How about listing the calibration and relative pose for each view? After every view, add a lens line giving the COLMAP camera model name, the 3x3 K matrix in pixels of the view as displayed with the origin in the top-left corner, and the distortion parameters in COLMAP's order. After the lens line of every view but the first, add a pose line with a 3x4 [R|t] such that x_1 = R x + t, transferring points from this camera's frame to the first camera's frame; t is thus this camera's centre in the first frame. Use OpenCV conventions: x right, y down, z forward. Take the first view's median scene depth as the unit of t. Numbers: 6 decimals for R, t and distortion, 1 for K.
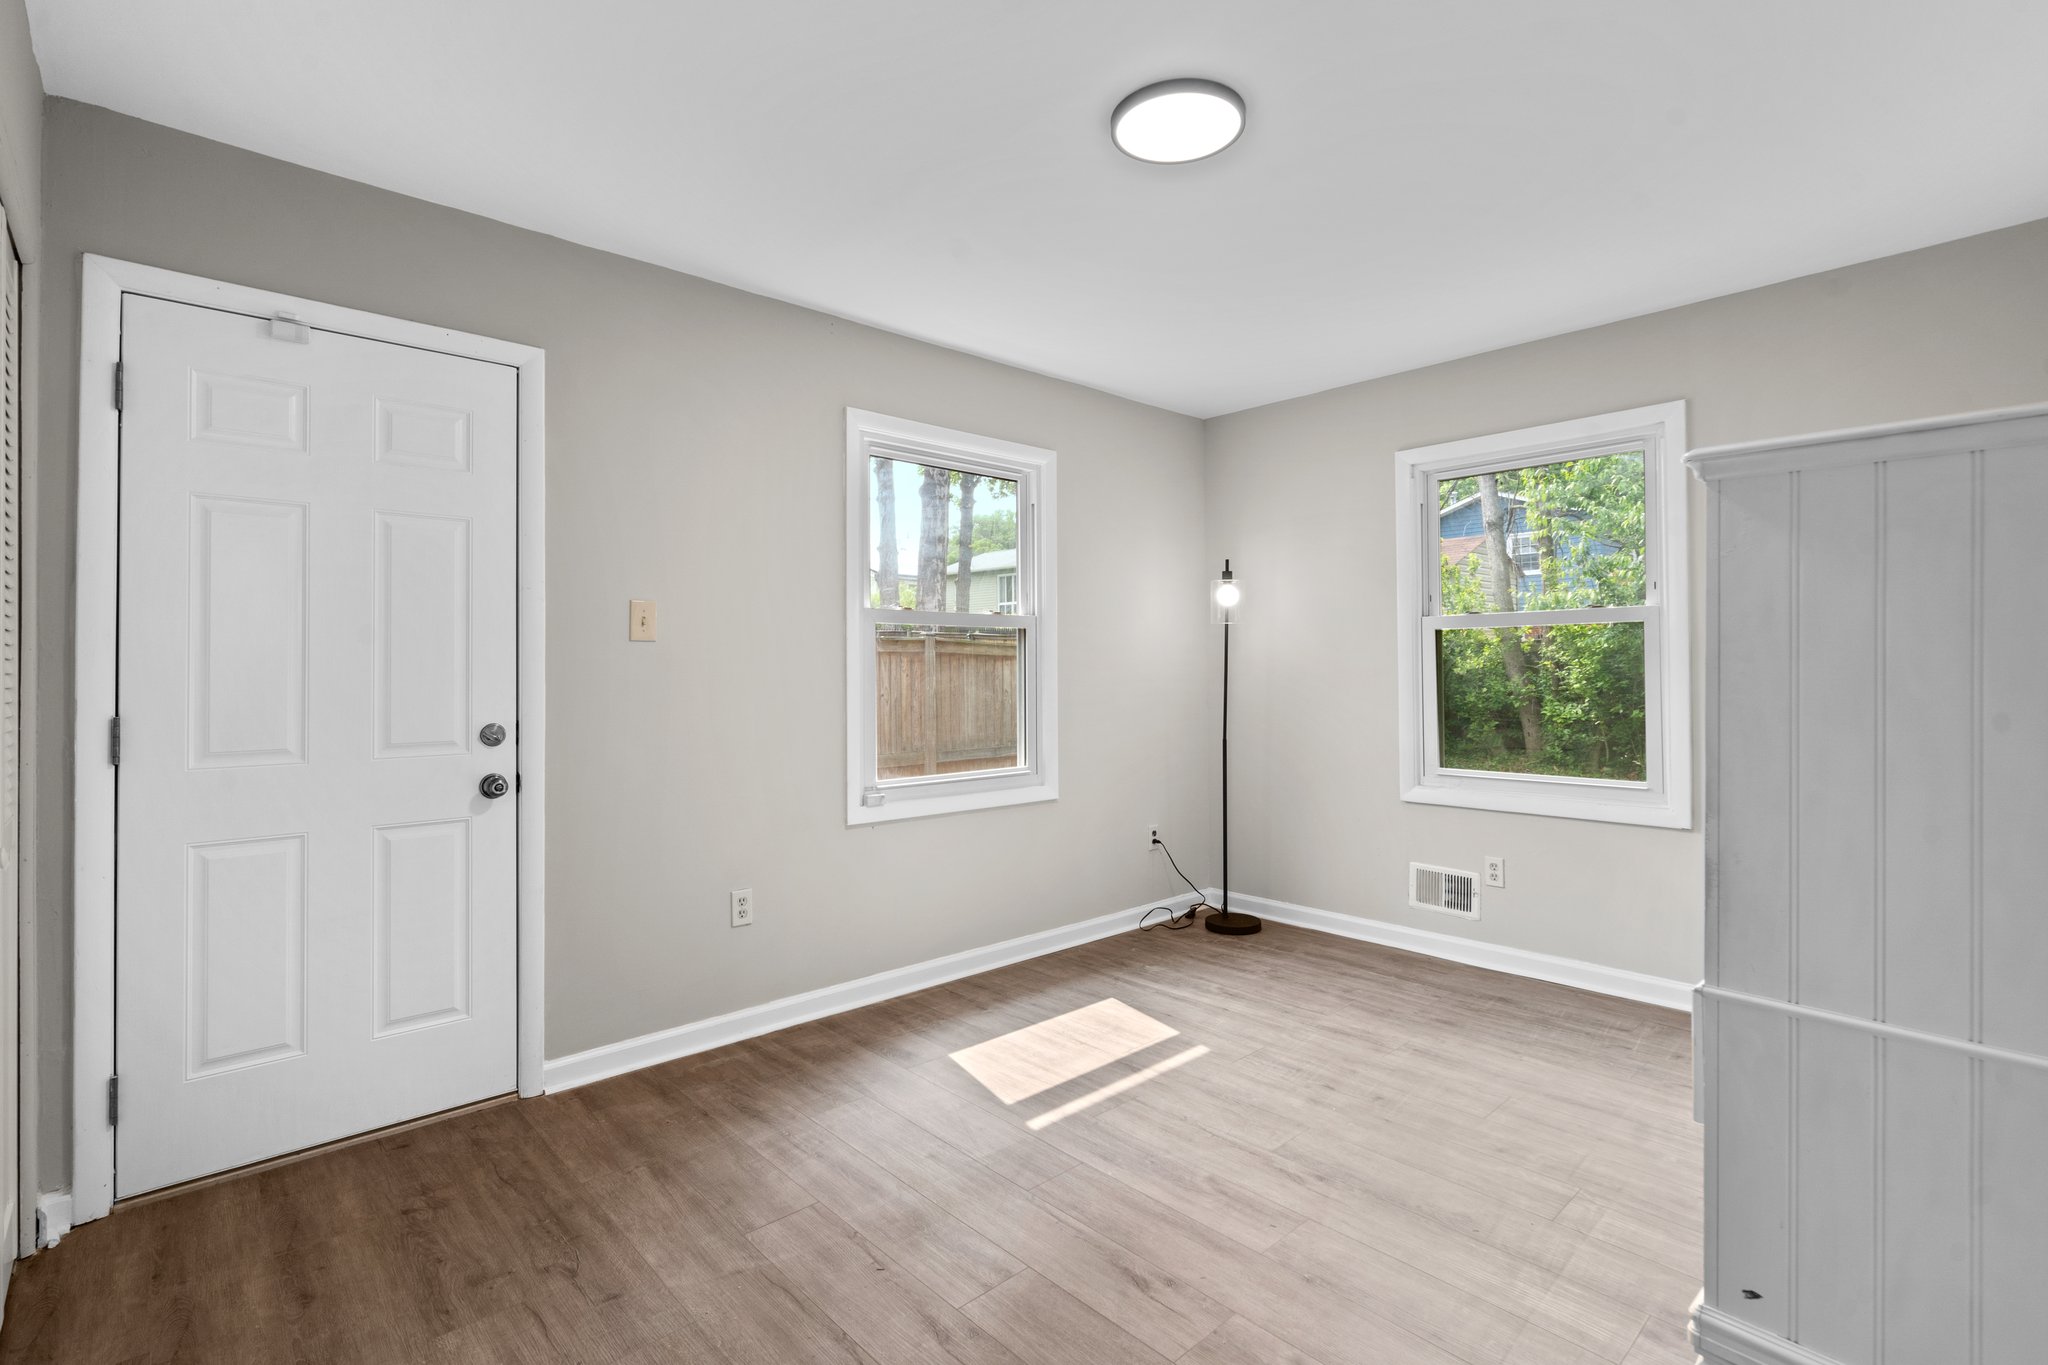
lens RADIAL K [[956.9, 0, 1017.1], [0, 956.9, 684.2], [0, 0, 1]] dist [-0.000696, 0.000868]
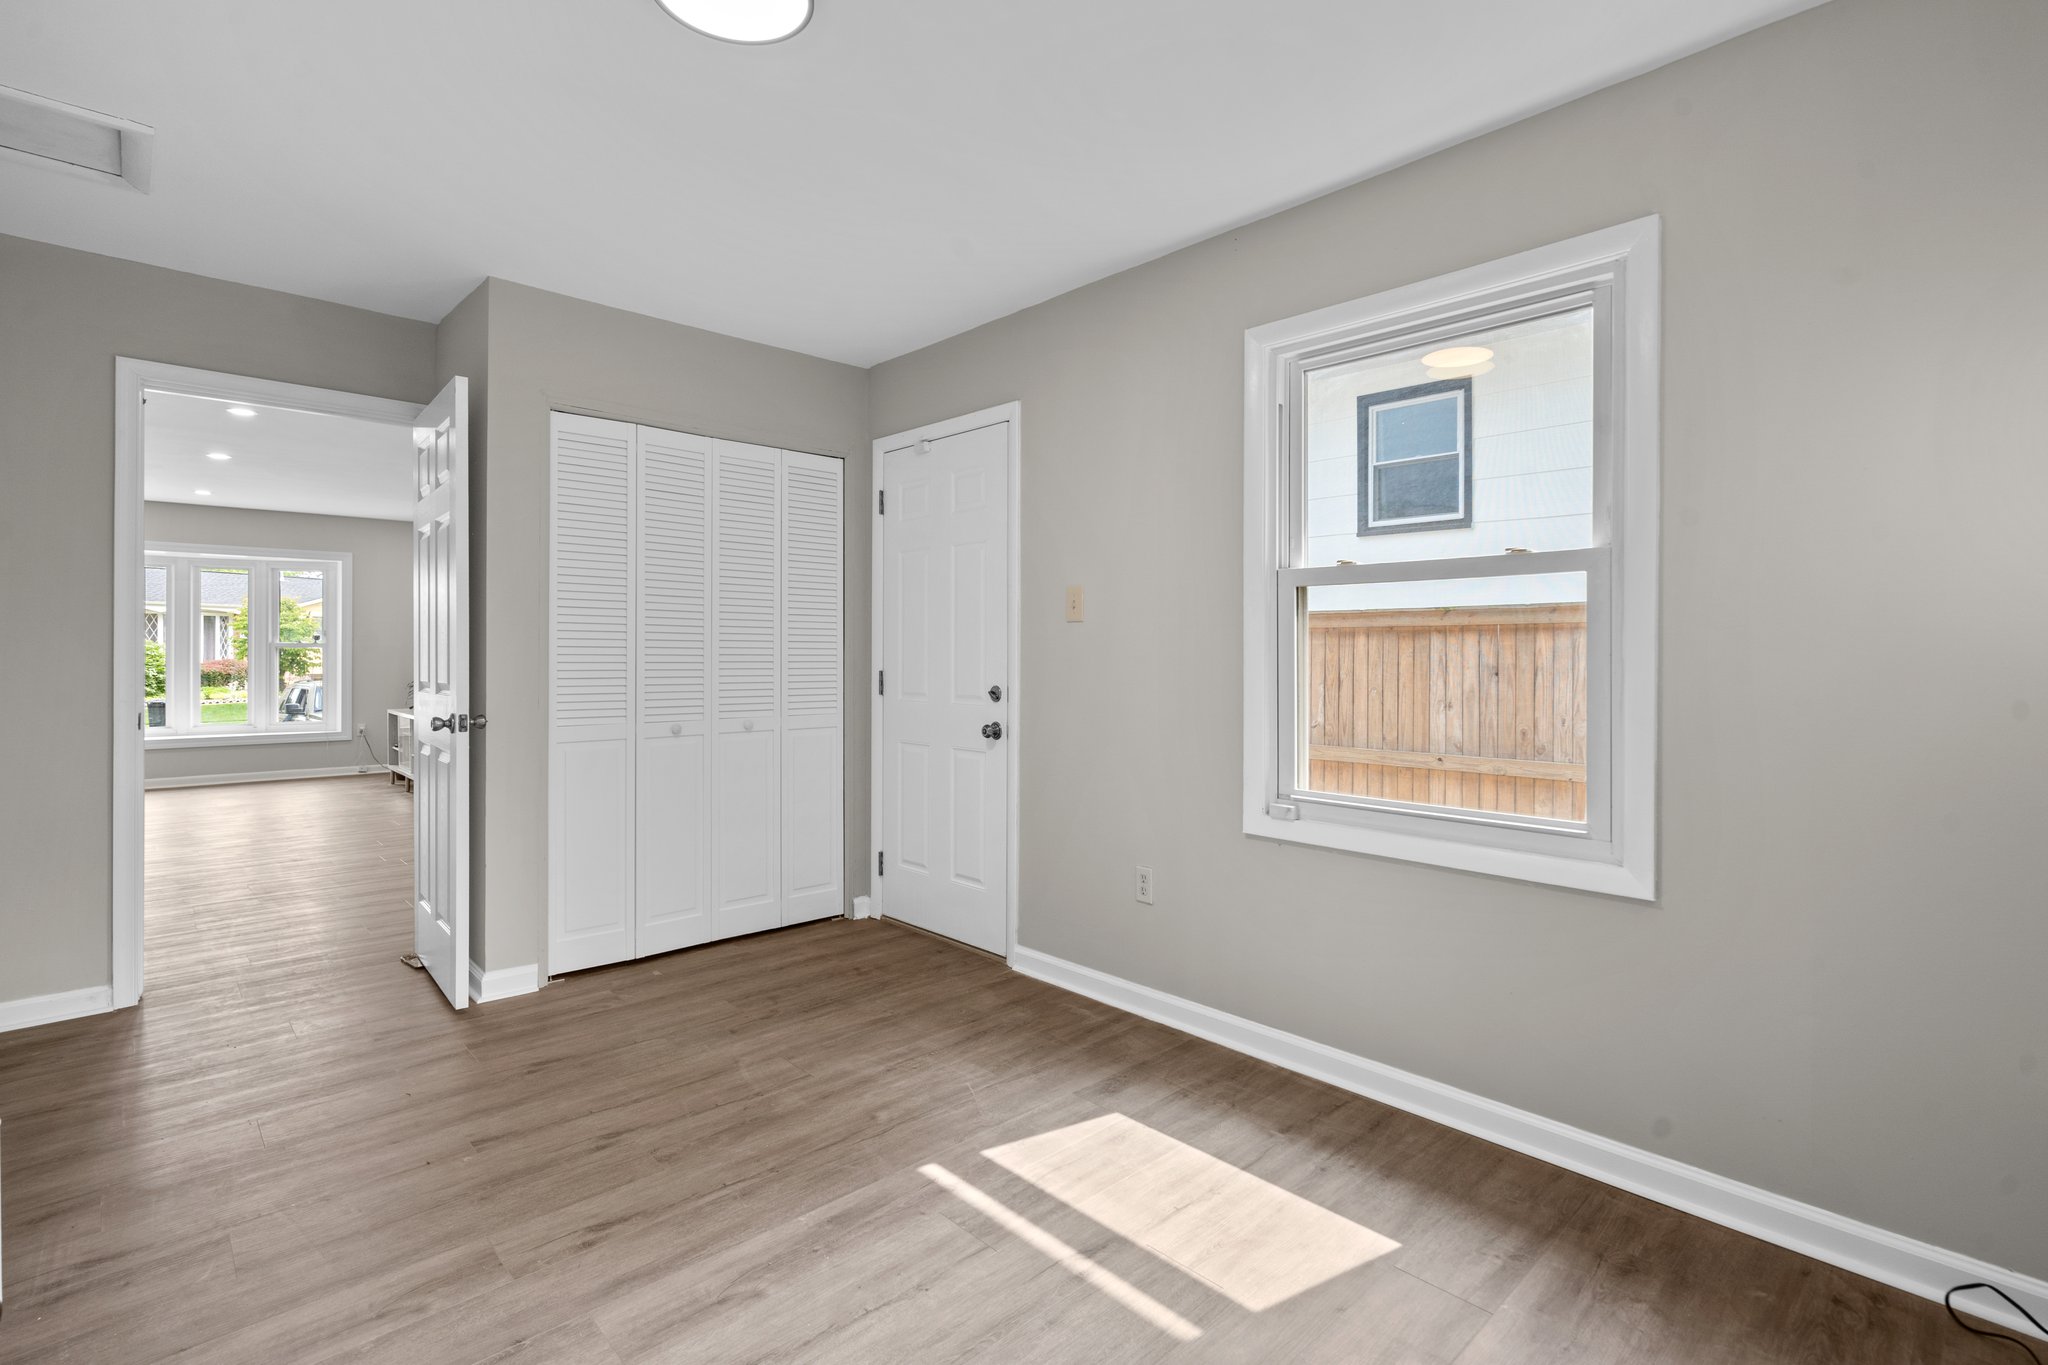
lens RADIAL K [[933.5, 0, 1026.8], [0, 933.5, 646.1], [0, 0, 1]] dist [-0.002532, -0.000046]
pose [[0.037591, -0.001595, -0.999292, 0.733788], [-0.020189, 0.999793, -0.002355, -0.013248], [0.999089, 0.020263, 0.037551, 0.886138]]
